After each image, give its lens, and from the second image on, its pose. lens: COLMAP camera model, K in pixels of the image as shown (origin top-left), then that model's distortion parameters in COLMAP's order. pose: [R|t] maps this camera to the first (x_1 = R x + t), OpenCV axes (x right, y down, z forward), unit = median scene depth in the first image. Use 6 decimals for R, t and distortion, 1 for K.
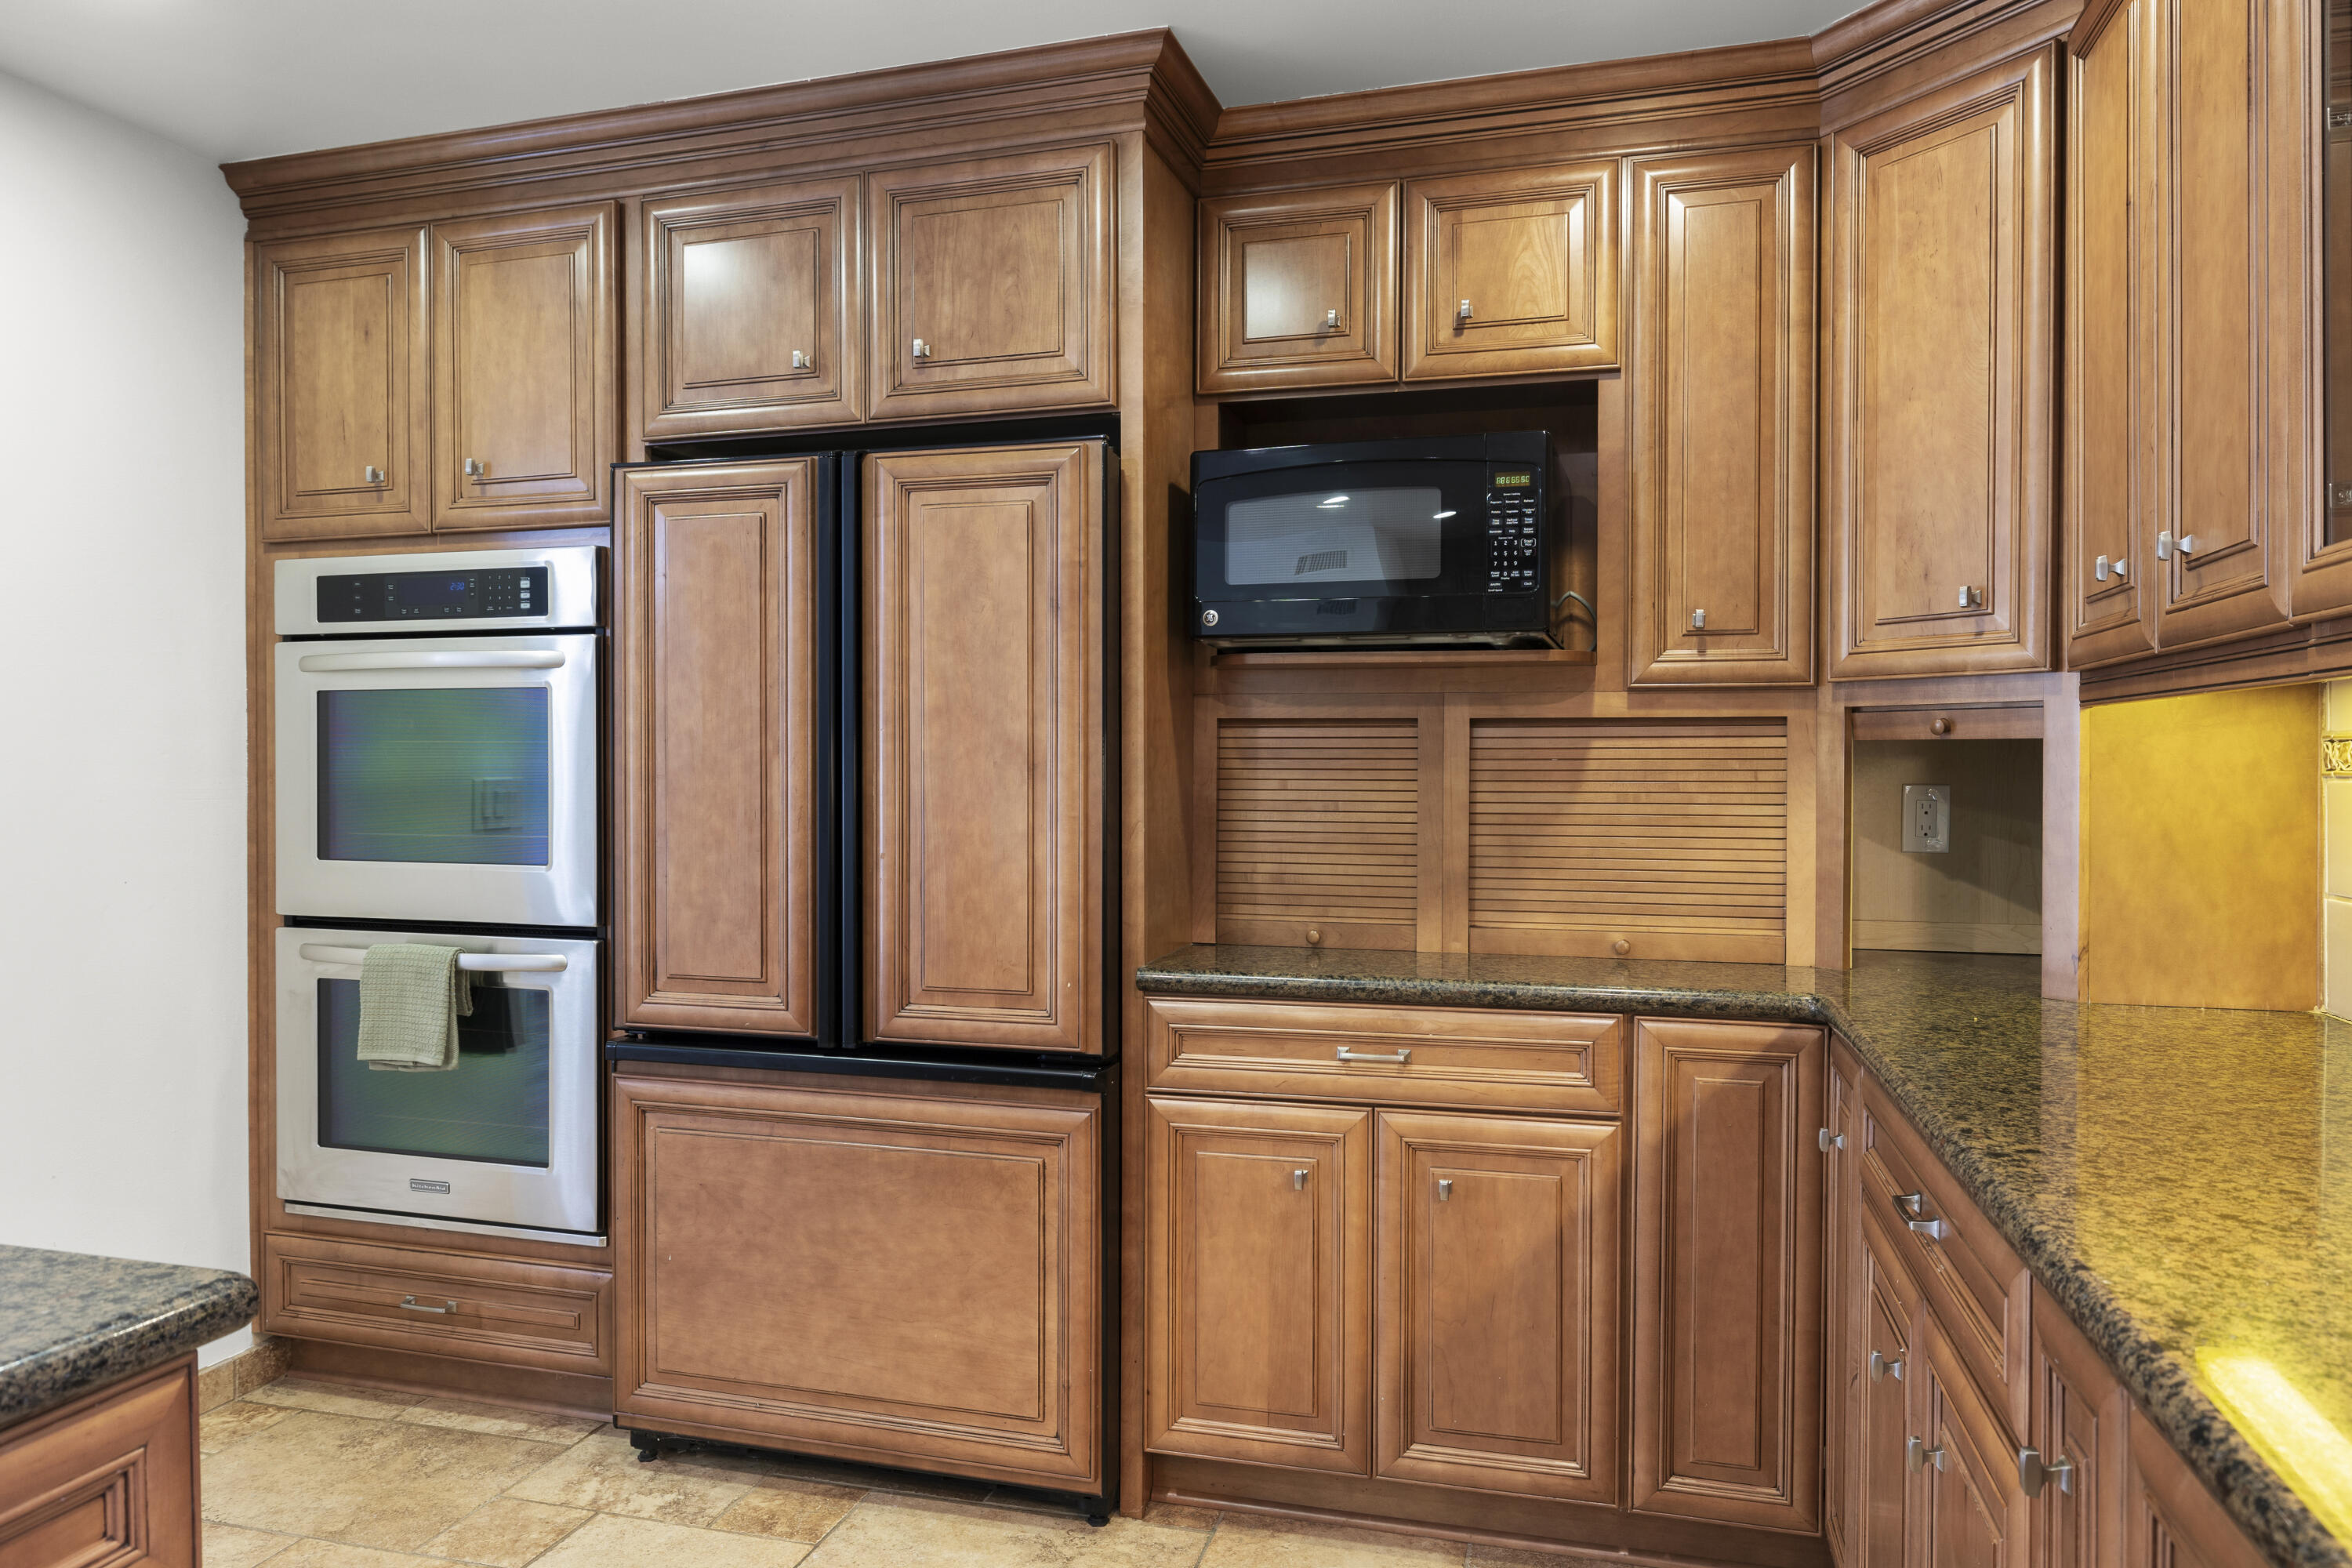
lens RADIAL K [[1528.9, 0, 1173.5], [0, 1528.9, 783.3], [0, 0, 1]] dist [-0.000275, 0.002281]
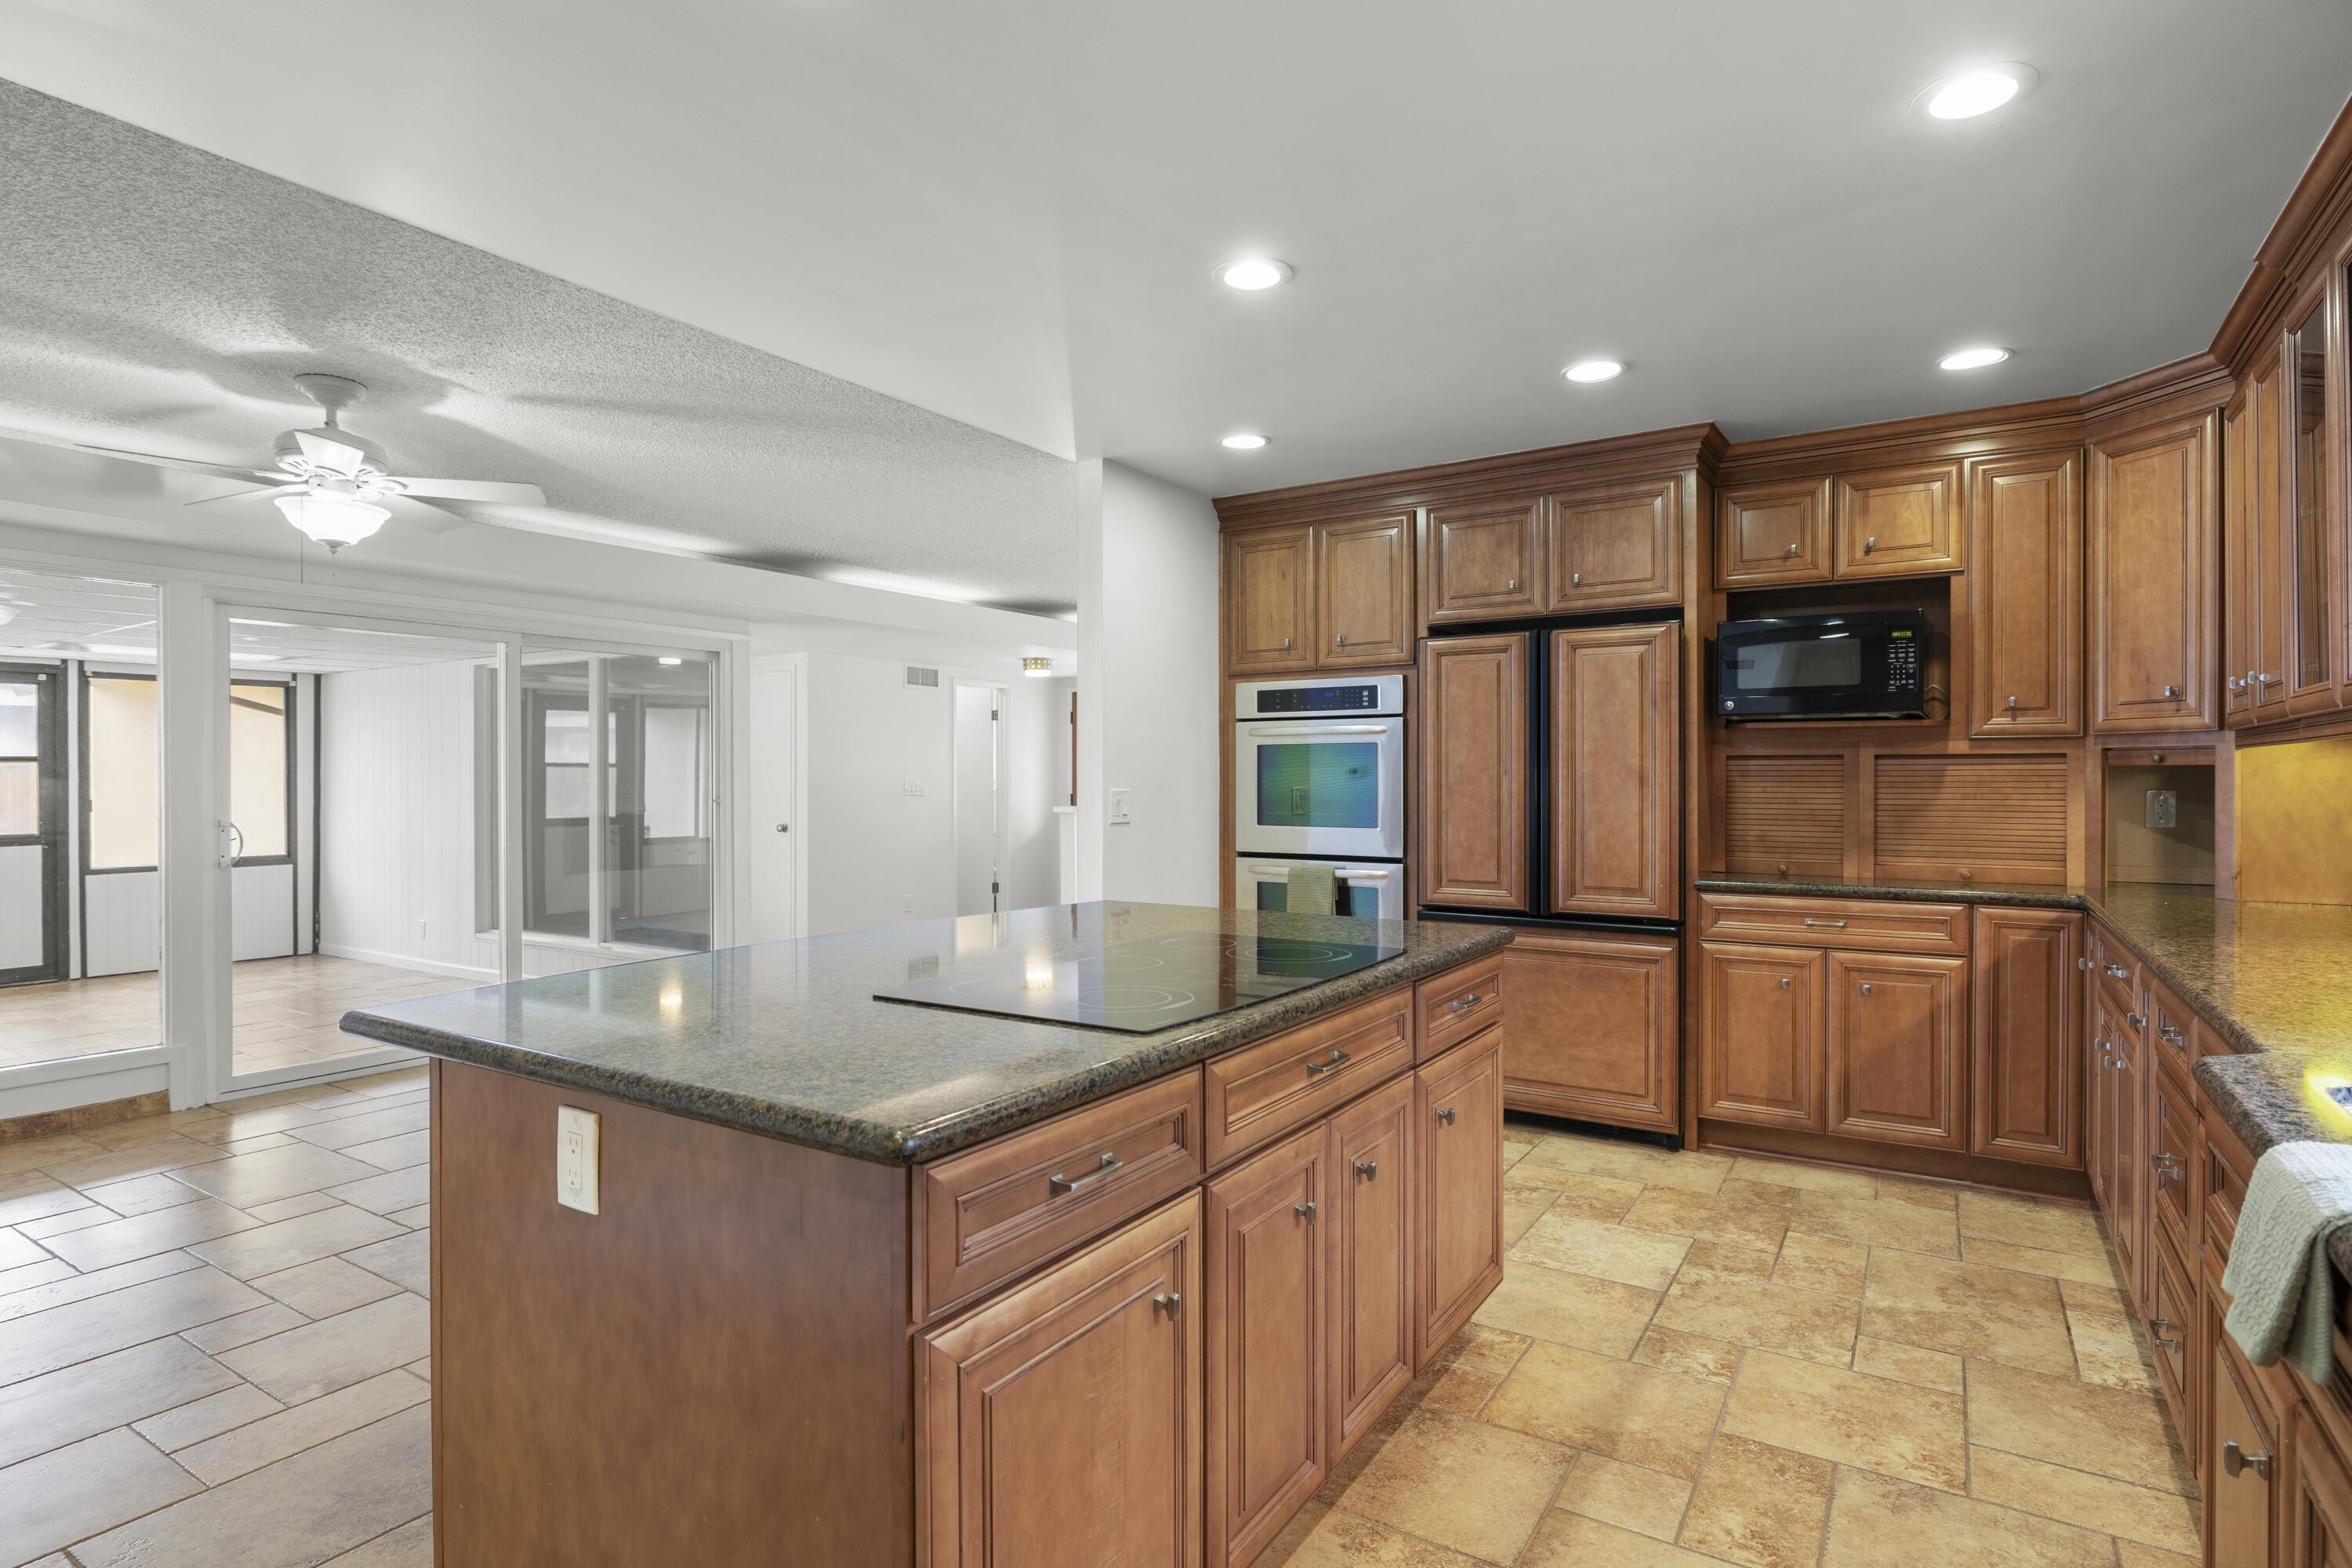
lens RADIAL K [[1212.1, 0, 1174.6], [0, 1212.1, 784.3], [0, 0, 1]] dist [-0.001072, -0.000601]
pose [[0.959069, -0.000713, -0.283170, -0.228198], [-0.001895, 0.999958, -0.008937, 0.010168], [0.283165, 0.009107, 0.959028, -0.737599]]
